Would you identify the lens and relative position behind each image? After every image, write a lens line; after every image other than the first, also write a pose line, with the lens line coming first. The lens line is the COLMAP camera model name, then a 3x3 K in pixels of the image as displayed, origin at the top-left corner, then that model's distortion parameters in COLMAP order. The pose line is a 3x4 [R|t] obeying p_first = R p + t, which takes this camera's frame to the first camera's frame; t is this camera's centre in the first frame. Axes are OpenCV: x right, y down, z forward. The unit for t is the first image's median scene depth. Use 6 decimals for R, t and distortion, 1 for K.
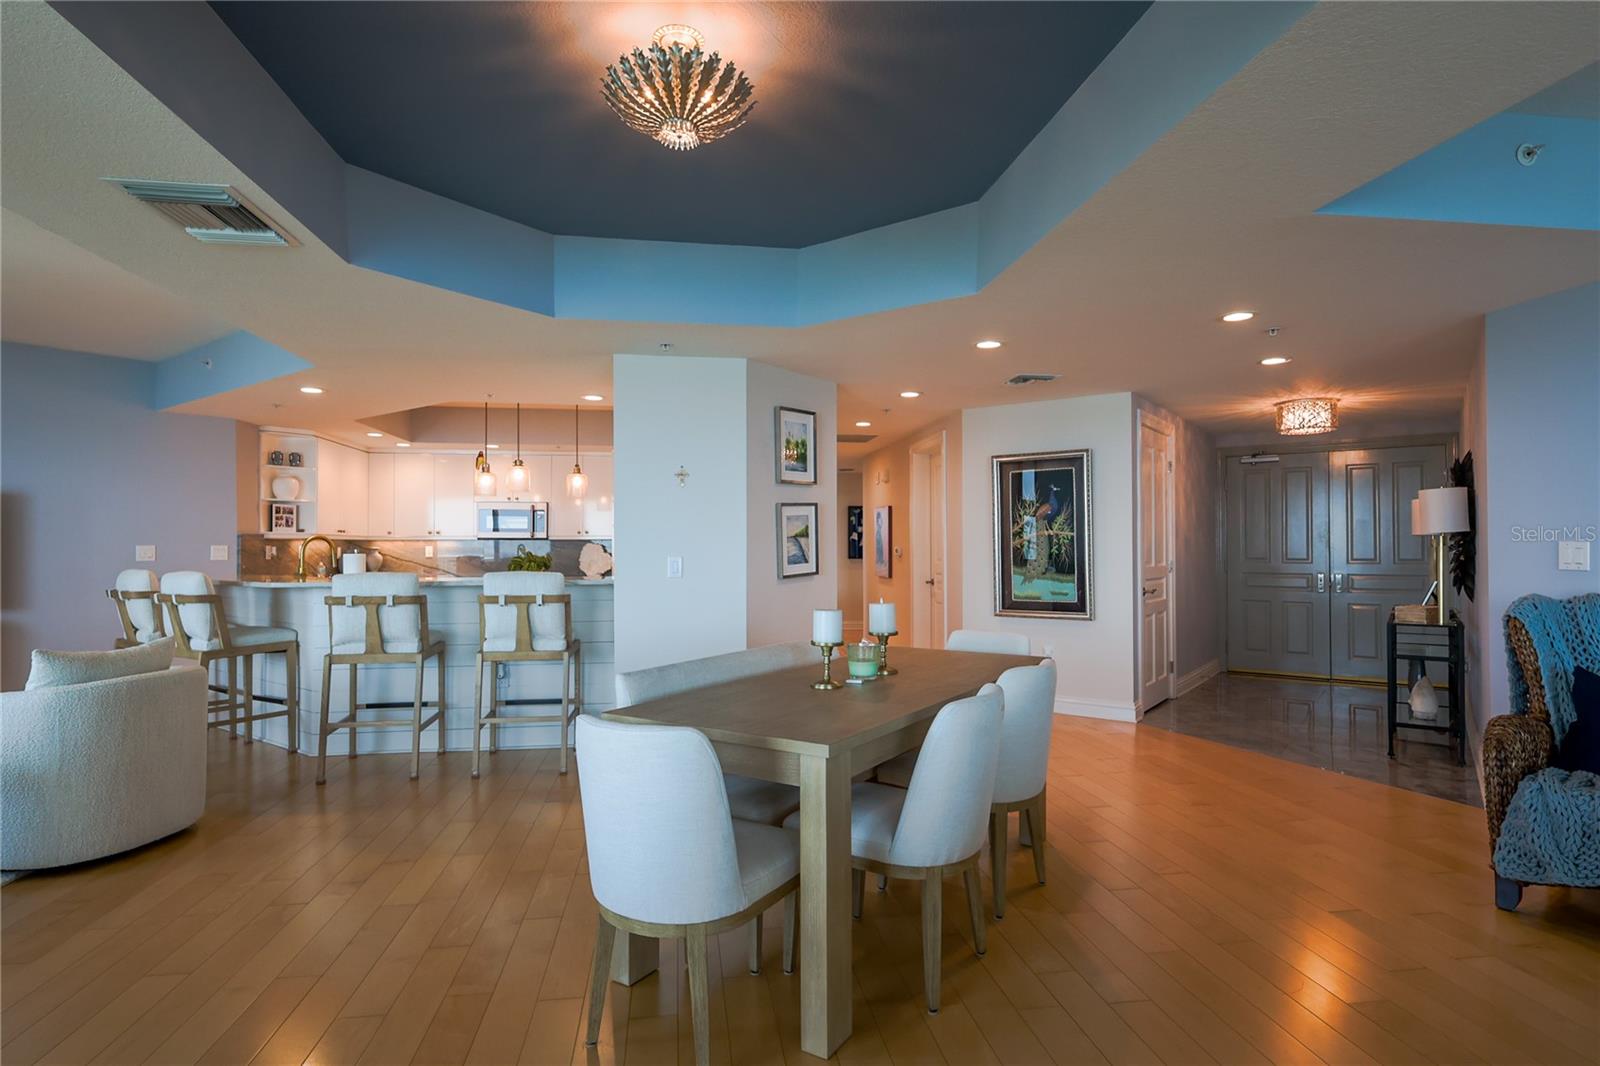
lens RADIAL K [[869.0, 0, 792.5], [0, 869.0, 530.1], [0, 0, 1]] dist [0.001468, -0.002967]
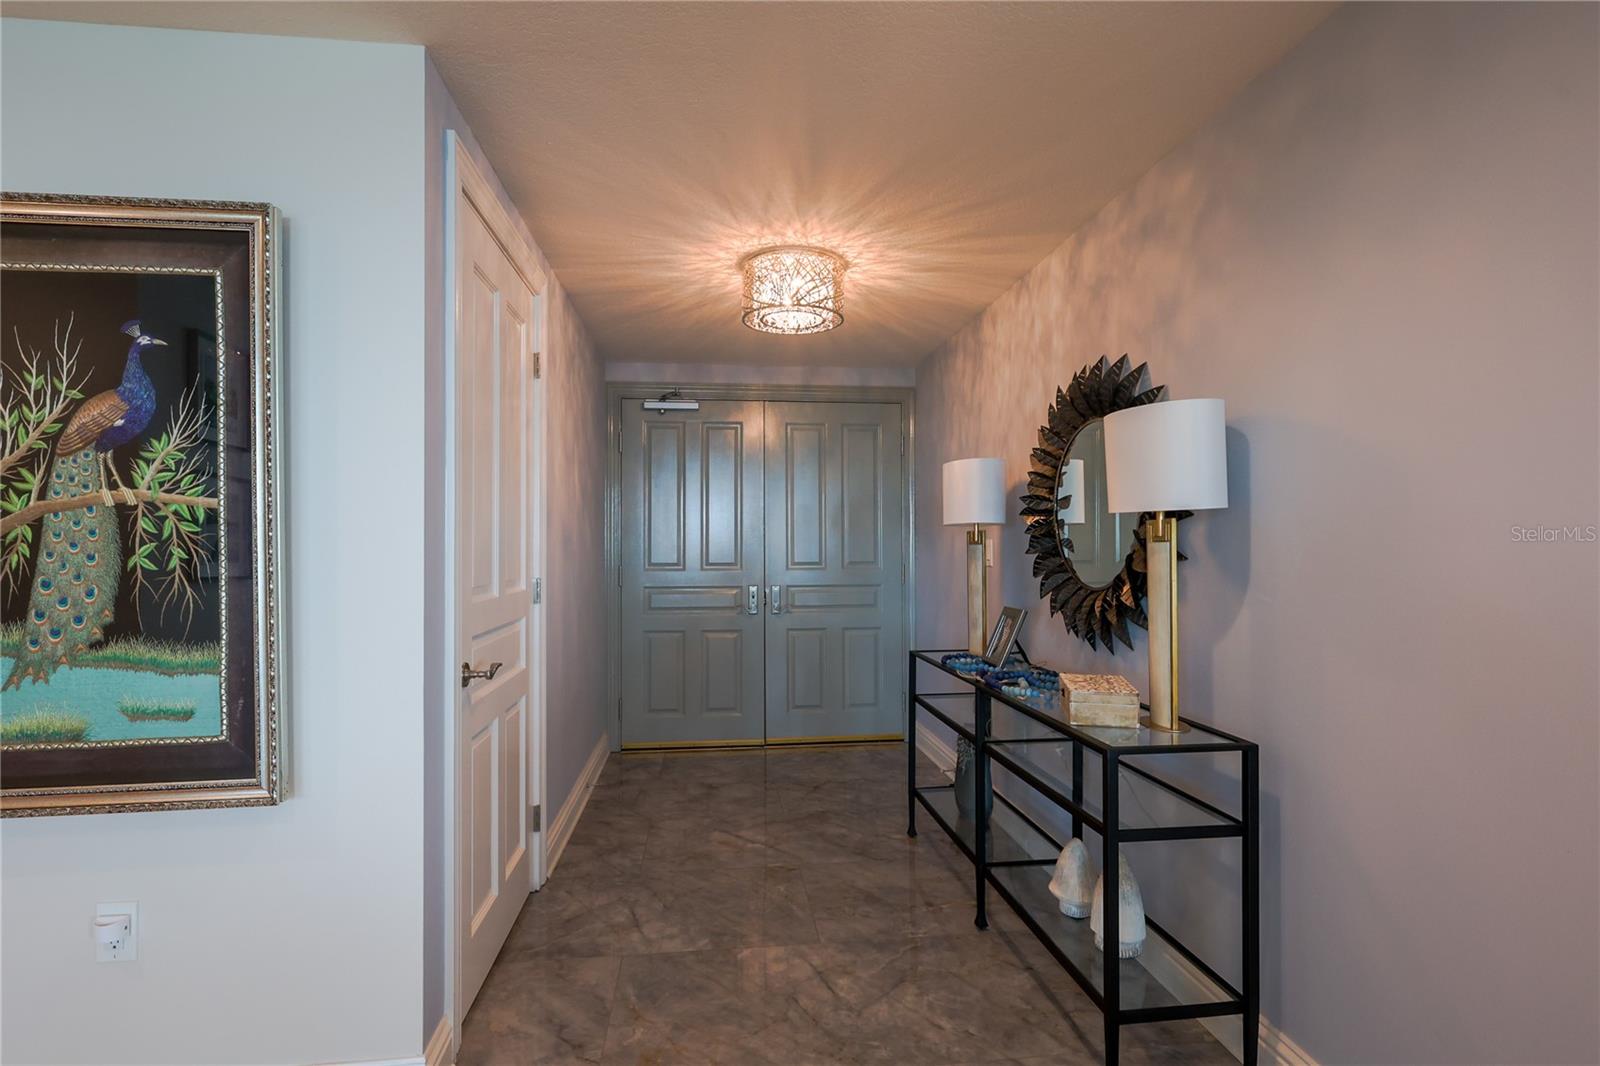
lens RADIAL K [[793.4, 0, 796.9], [0, 793.4, 533.5], [0, 0, 1]] dist [-0.001038, 0.000038]
pose [[0.738115, 0.006316, 0.674645, 0.284711], [-0.009039, 0.999959, 0.000527, 0.012607], [-0.674614, -0.006487, 0.738142, 0.669443]]
